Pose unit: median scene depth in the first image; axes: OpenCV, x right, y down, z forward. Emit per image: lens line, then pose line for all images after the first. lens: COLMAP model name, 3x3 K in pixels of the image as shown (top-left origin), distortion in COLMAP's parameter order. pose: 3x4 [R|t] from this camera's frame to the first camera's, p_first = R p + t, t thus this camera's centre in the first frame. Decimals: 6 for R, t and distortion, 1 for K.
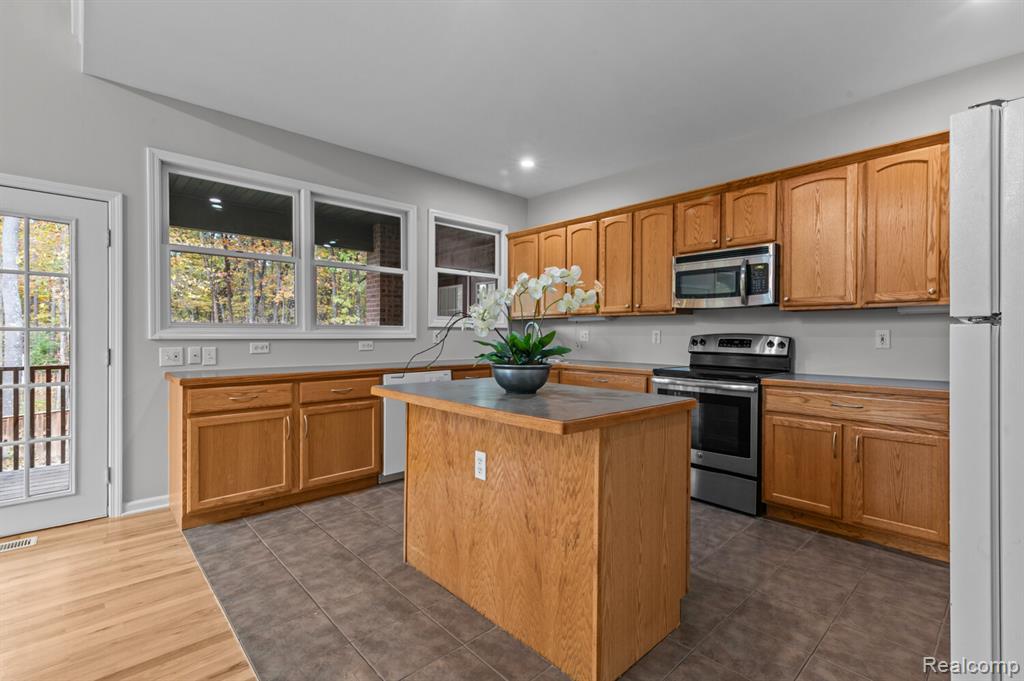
lens RADIAL K [[469.1, 0, 521.7], [0, 469.1, 320.6], [0, 0, 1]] dist [0.017806, 0.000078]
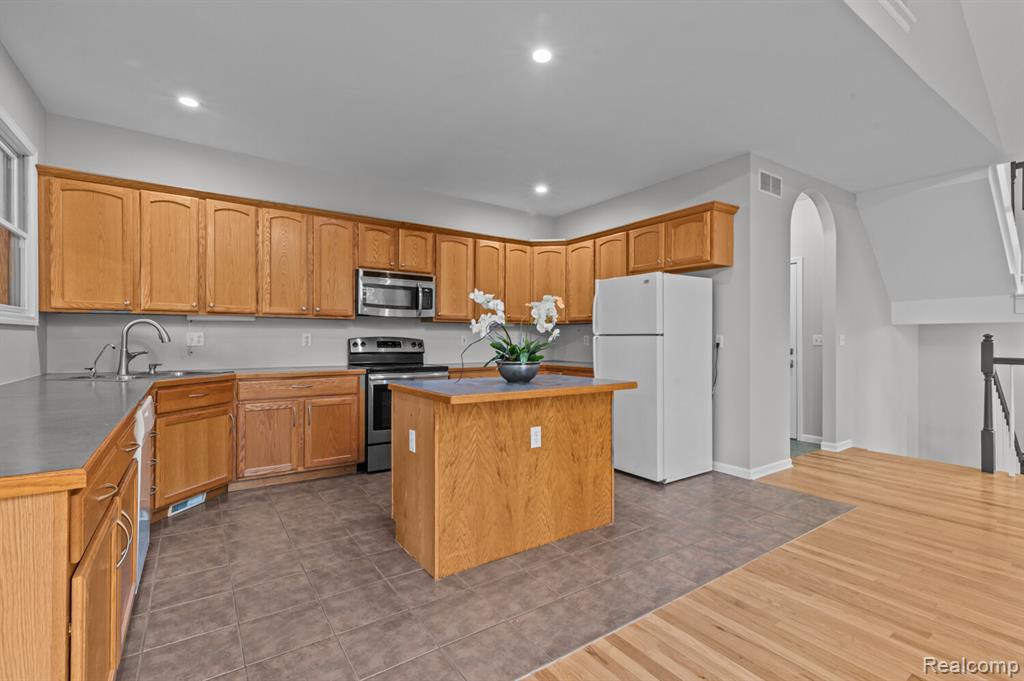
lens RADIAL K [[469.1, 0, 521.7], [0, 469.1, 320.6], [0, 0, 1]] dist [0.017806, 0.000078]
pose [[0.138967, 0.033615, 0.989726, -1.221721], [-0.030974, 0.999082, -0.029583, 0.015689], [-0.989813, -0.026545, 0.139880, 0.740018]]
